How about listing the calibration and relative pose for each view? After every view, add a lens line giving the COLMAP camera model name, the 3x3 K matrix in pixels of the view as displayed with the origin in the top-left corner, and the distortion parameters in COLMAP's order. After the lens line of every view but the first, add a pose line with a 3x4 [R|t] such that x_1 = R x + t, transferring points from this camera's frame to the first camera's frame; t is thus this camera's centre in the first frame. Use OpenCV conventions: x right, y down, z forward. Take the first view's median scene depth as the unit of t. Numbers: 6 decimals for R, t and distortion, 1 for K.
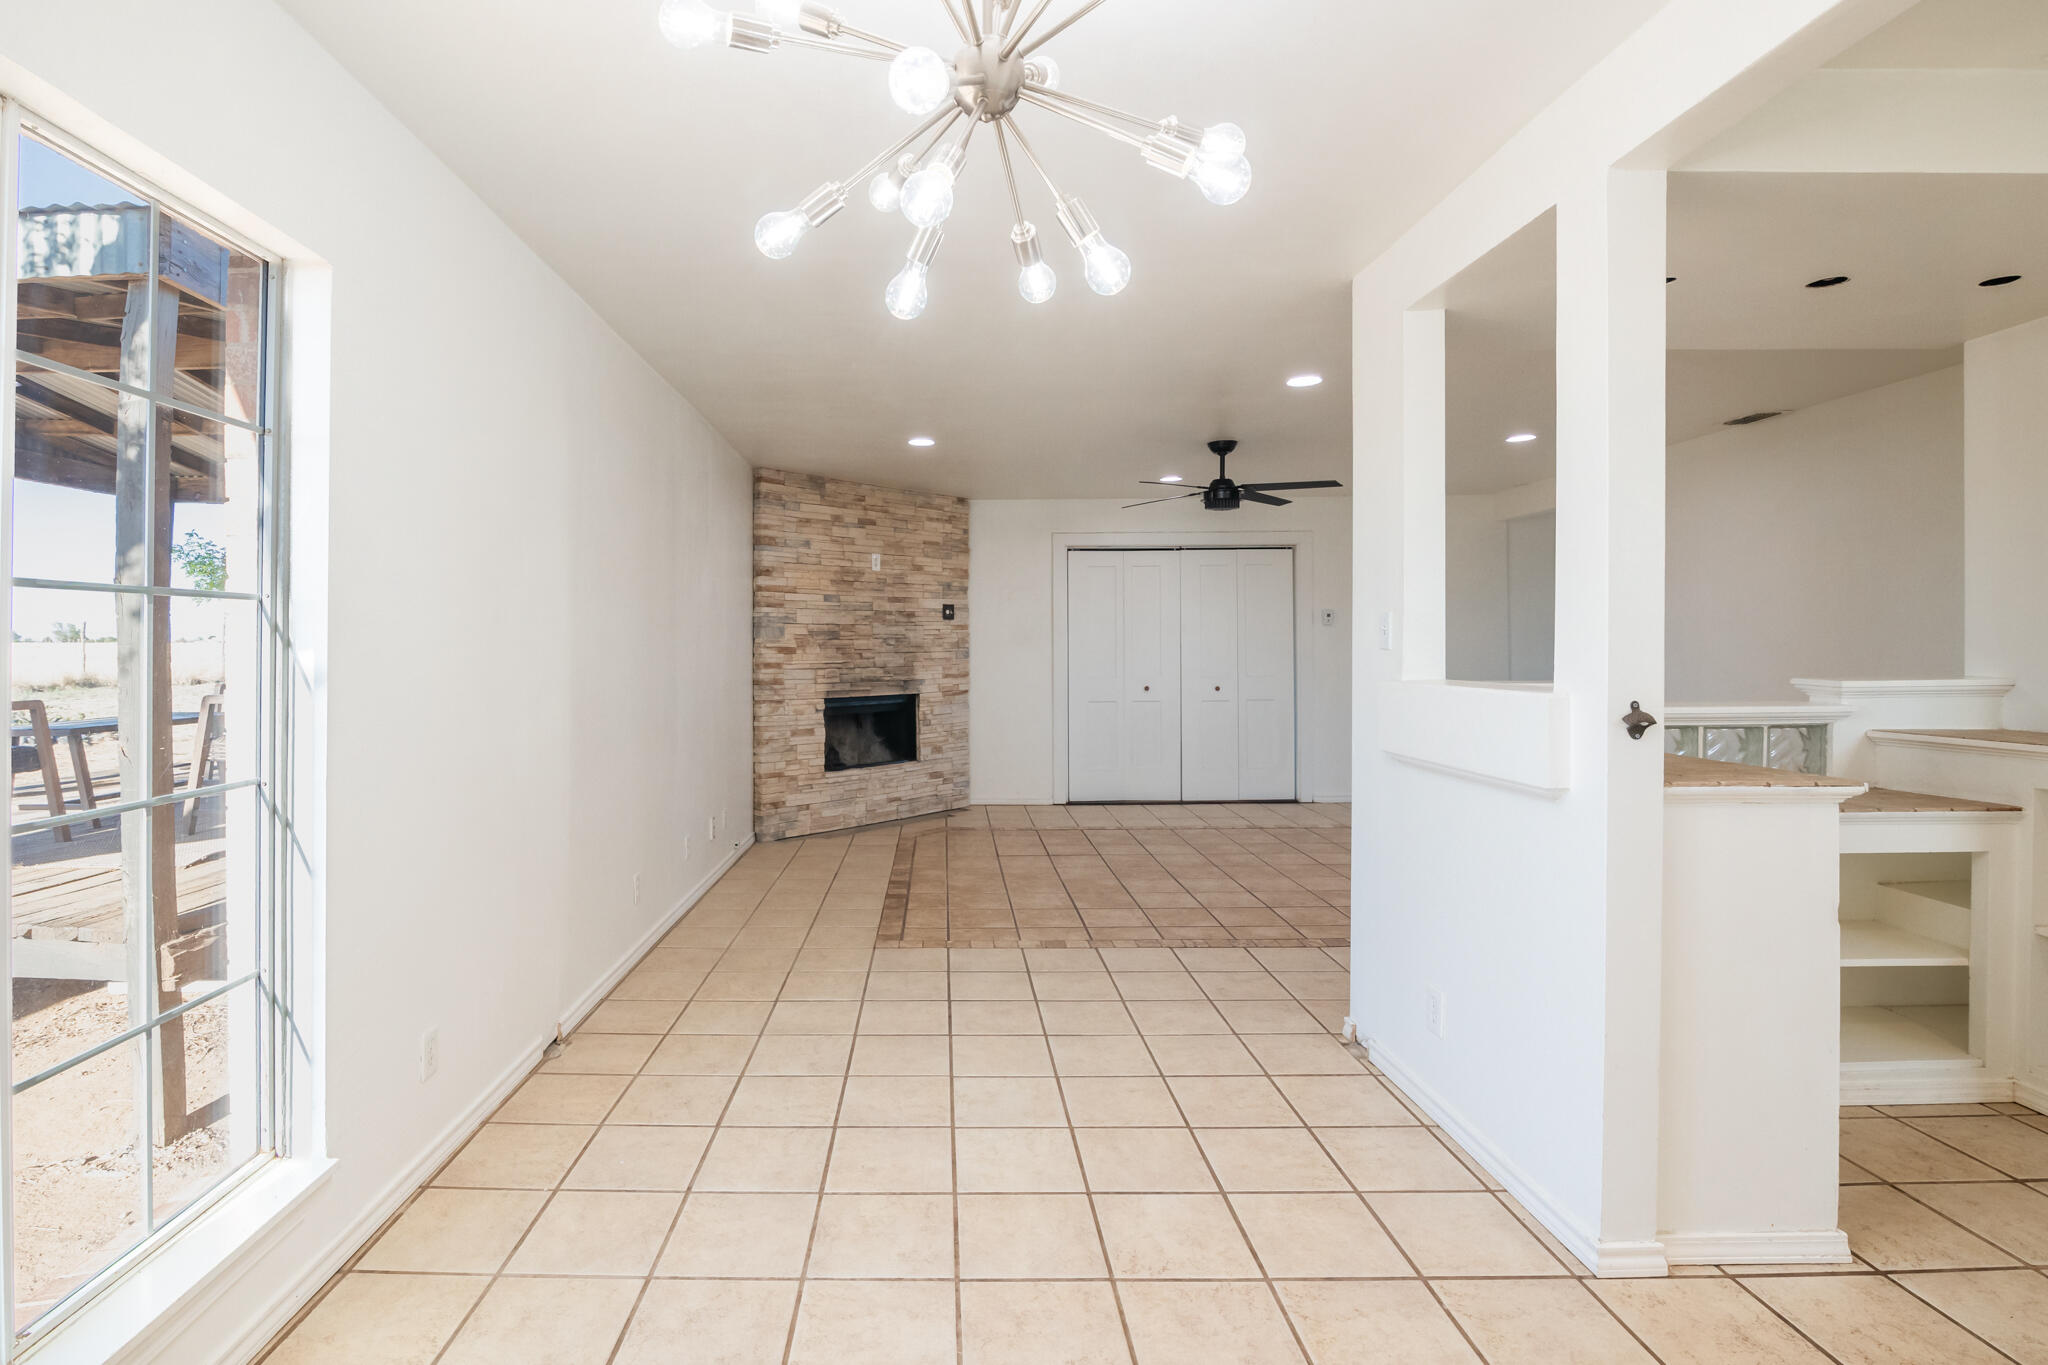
lens RADIAL K [[951.6, 0, 950.5], [0, 951.6, 644.3], [0, 0, 1]] dist [-0.013564, 0.000188]
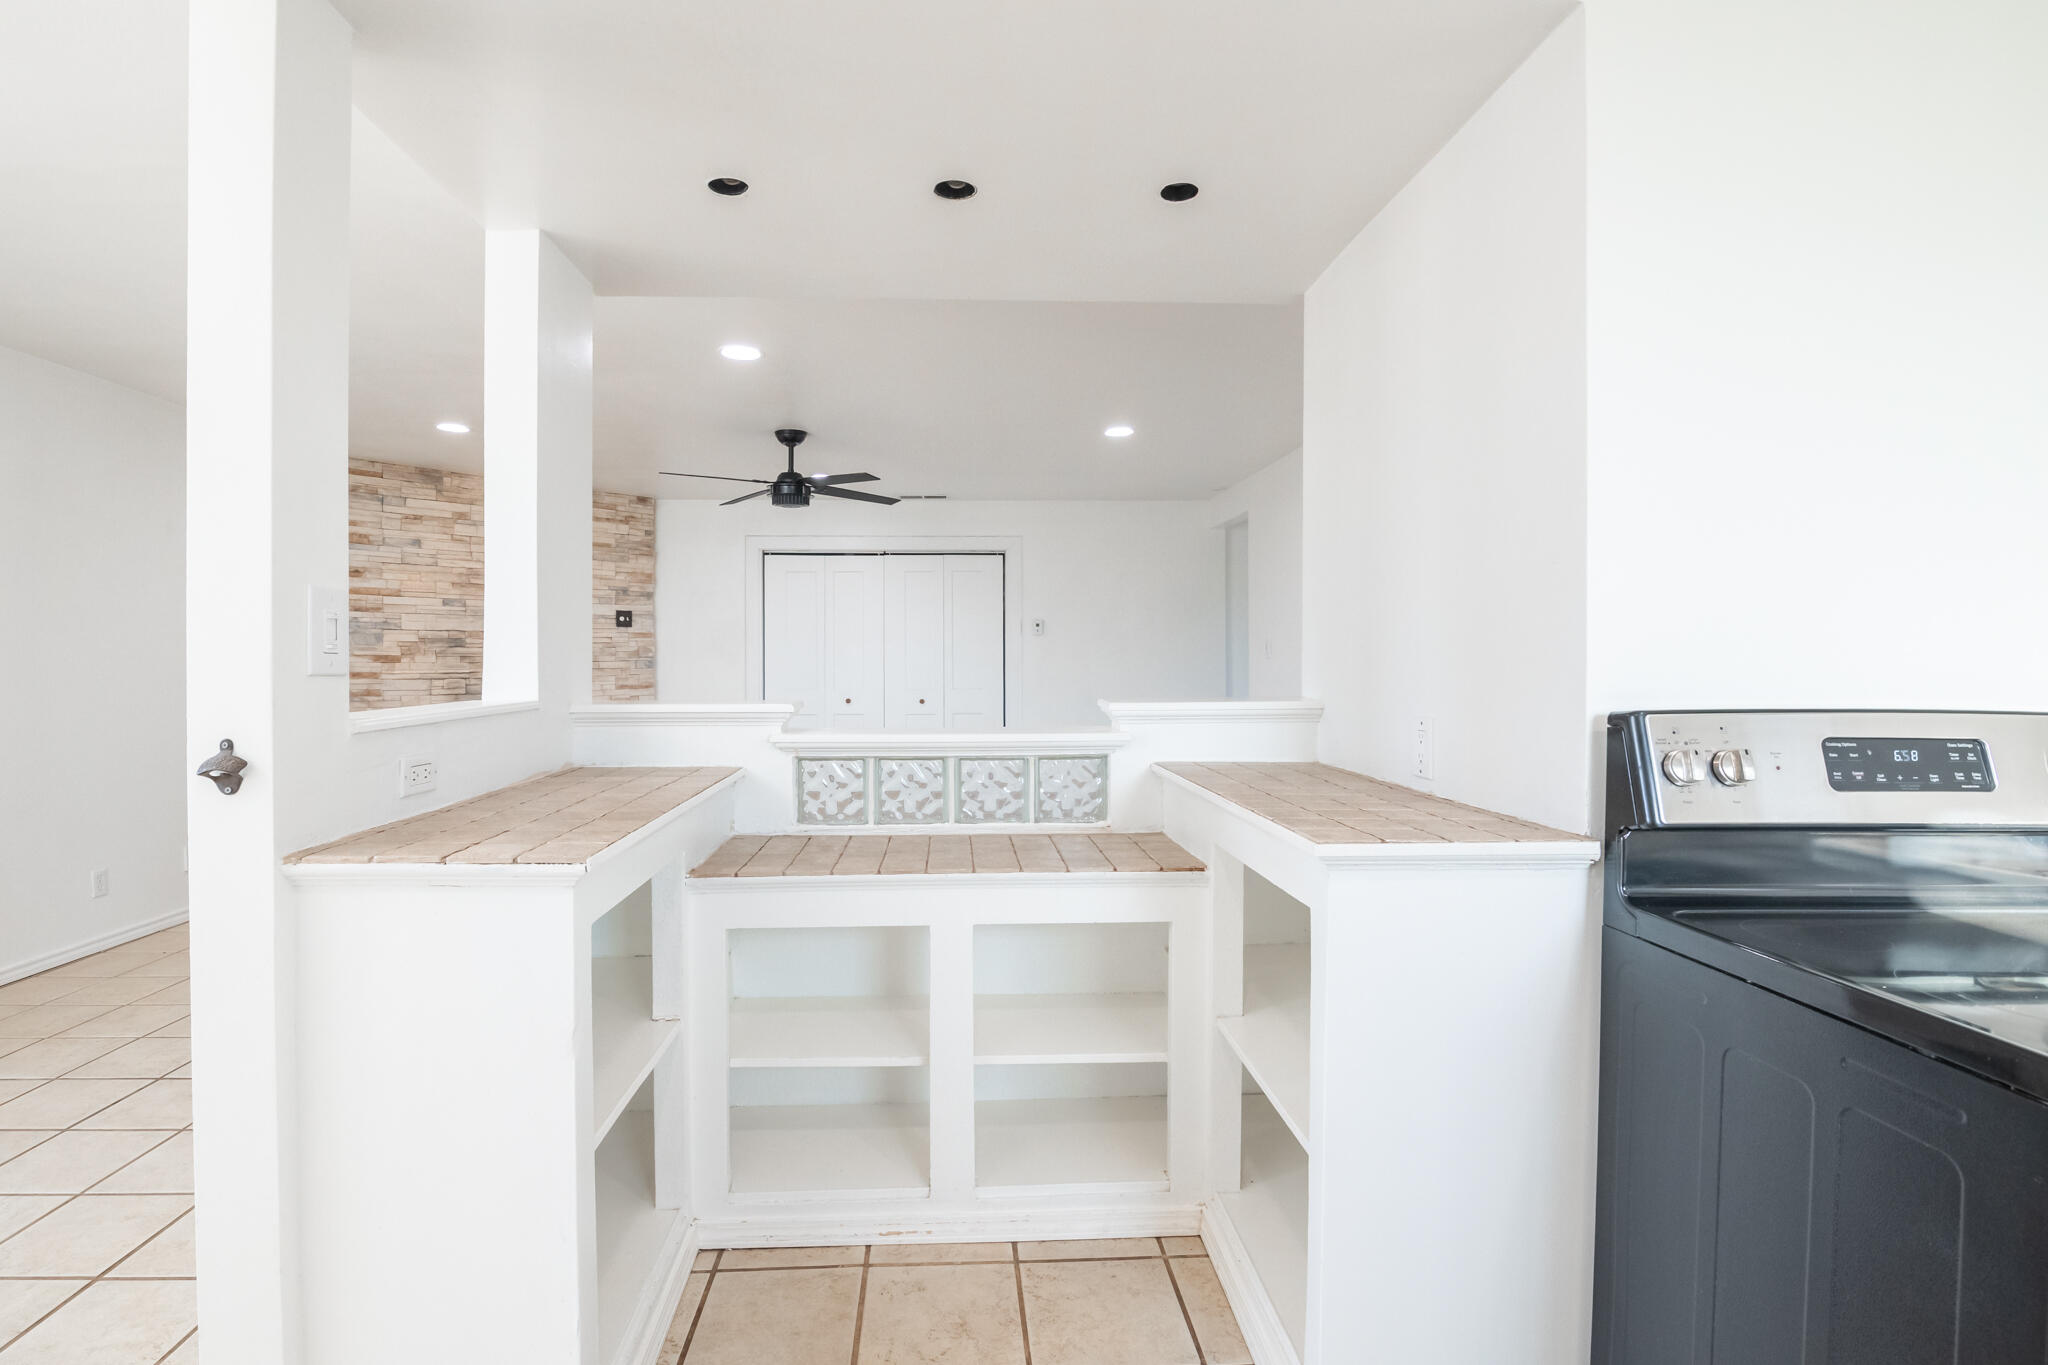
lens RADIAL K [[925.4, 0, 966.3], [0, 925.4, 669.2], [0, 0, 1]] dist [-0.016154, 0.000004]
pose [[0.999012, 0.004842, 0.044183, 0.347971], [-0.005560, 0.999854, 0.016153, -0.001008], [-0.044098, -0.016383, 0.998893, 0.090557]]
